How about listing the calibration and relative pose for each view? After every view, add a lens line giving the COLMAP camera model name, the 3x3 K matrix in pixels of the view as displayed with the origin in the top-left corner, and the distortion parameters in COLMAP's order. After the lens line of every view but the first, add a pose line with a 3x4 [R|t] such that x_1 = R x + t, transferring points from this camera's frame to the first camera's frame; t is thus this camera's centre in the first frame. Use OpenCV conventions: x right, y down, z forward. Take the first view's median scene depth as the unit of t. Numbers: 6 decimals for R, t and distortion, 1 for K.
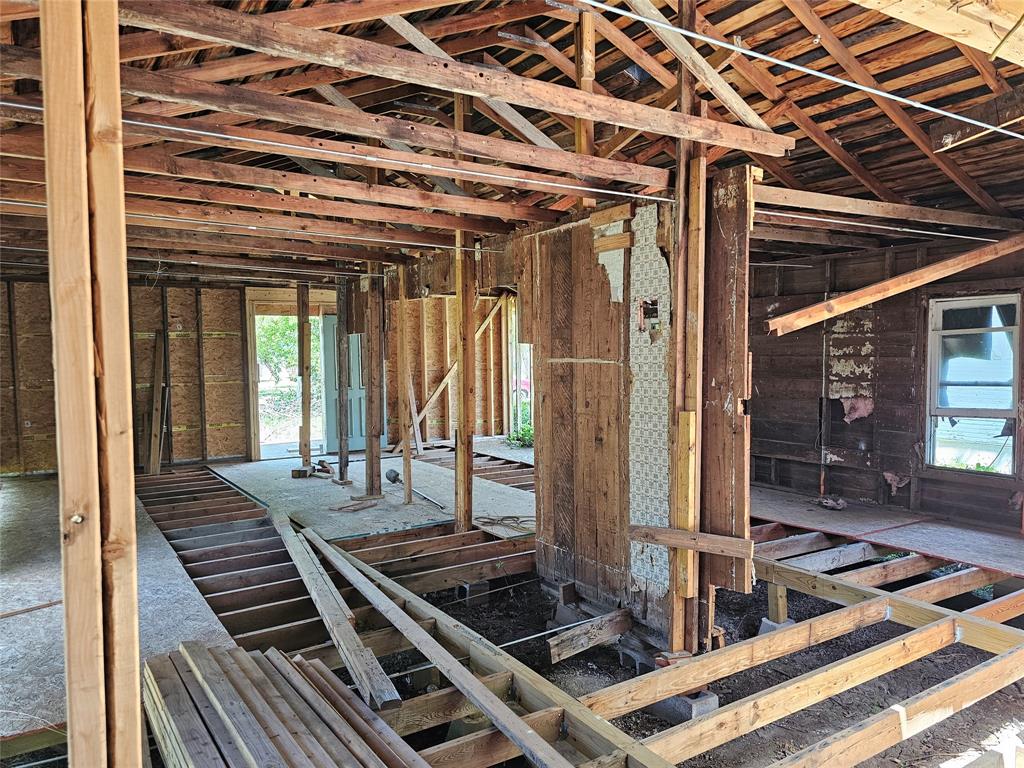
lens RADIAL K [[738.0, 0, 518.4], [0, 738.0, 385.8], [0, 0, 1]] dist [0.120918, -0.146700]
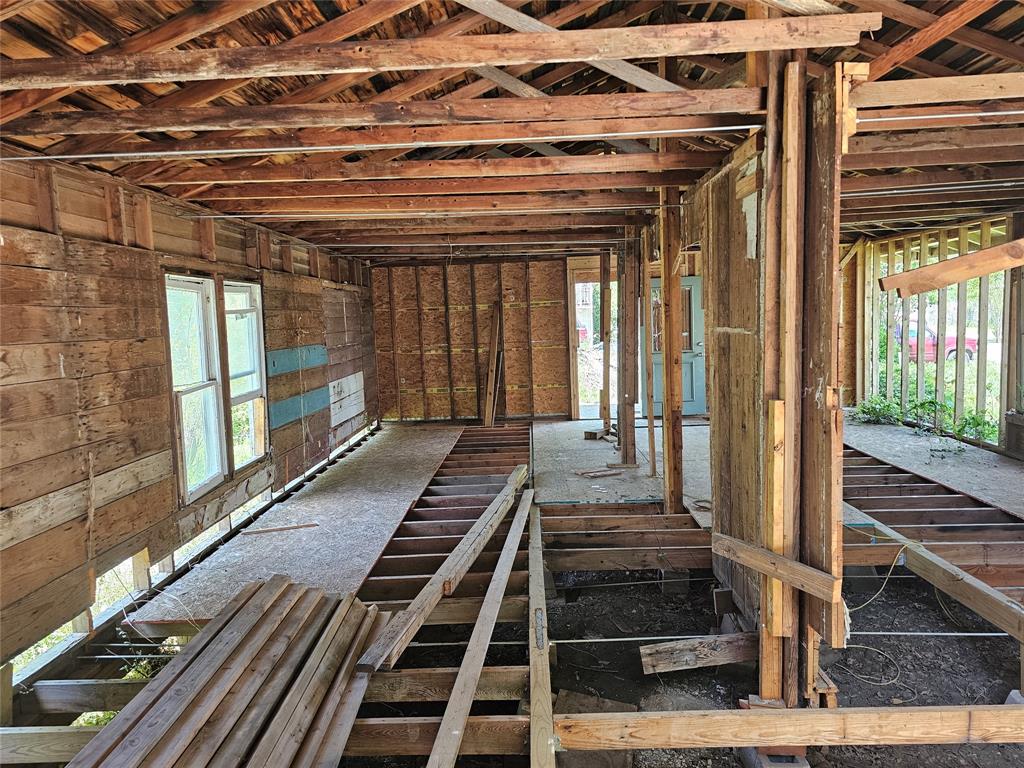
lens RADIAL K [[738.0, 0, 518.4], [0, 738.0, 385.8], [0, 0, 1]] dist [0.120918, -0.146700]
pose [[0.817298, 0.031652, -0.575345, 0.330882], [0.003167, 0.998228, 0.059415, -0.020719], [0.576207, -0.050382, 0.815750, 0.152316]]
